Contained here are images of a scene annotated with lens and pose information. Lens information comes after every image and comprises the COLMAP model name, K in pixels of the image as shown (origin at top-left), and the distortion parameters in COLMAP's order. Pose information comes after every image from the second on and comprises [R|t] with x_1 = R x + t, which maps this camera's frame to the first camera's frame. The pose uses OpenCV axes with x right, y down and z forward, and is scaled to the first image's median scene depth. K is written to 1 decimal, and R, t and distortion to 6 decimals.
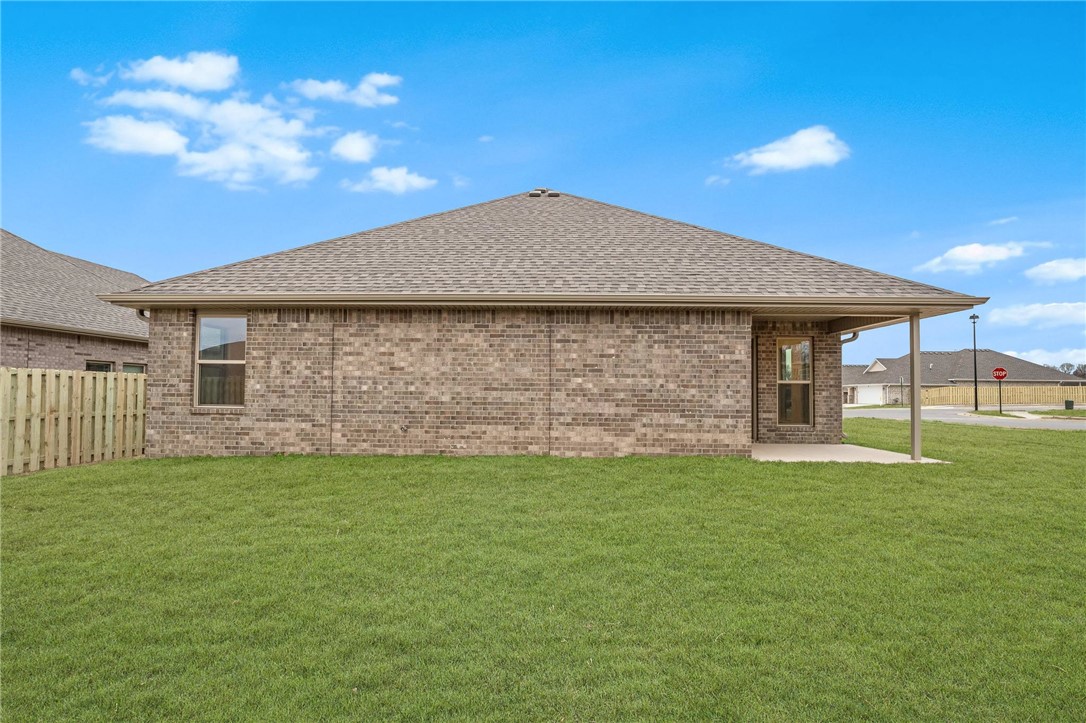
lens RADIAL K [[504.8, 0, 543.0], [0, 504.8, 372.9], [0, 0, 1]] dist [-0.002252, -0.000023]
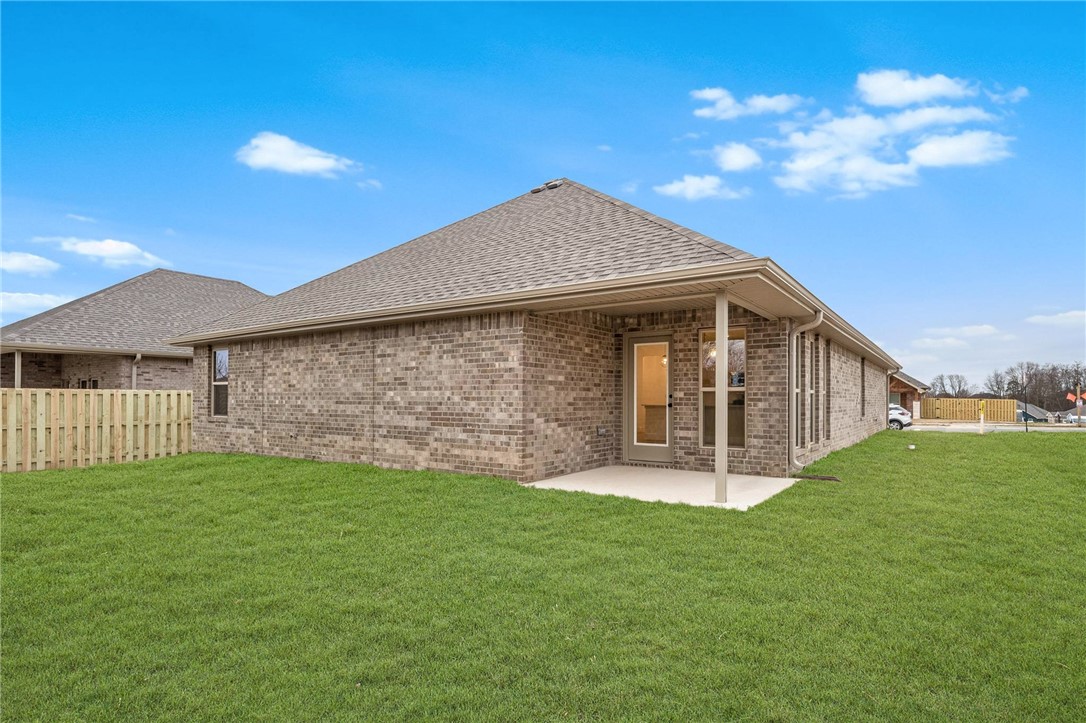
lens RADIAL K [[571.3, 0, 542.5], [0, 571.3, 390.7], [0, 0, 1]] dist [0.003054, 0.000235]
pose [[0.834905, -0.016456, -0.550148, 0.962841], [0.028044, 0.999527, 0.012661, 0.002706], [0.549679, -0.025999, 0.834971, 0.203883]]
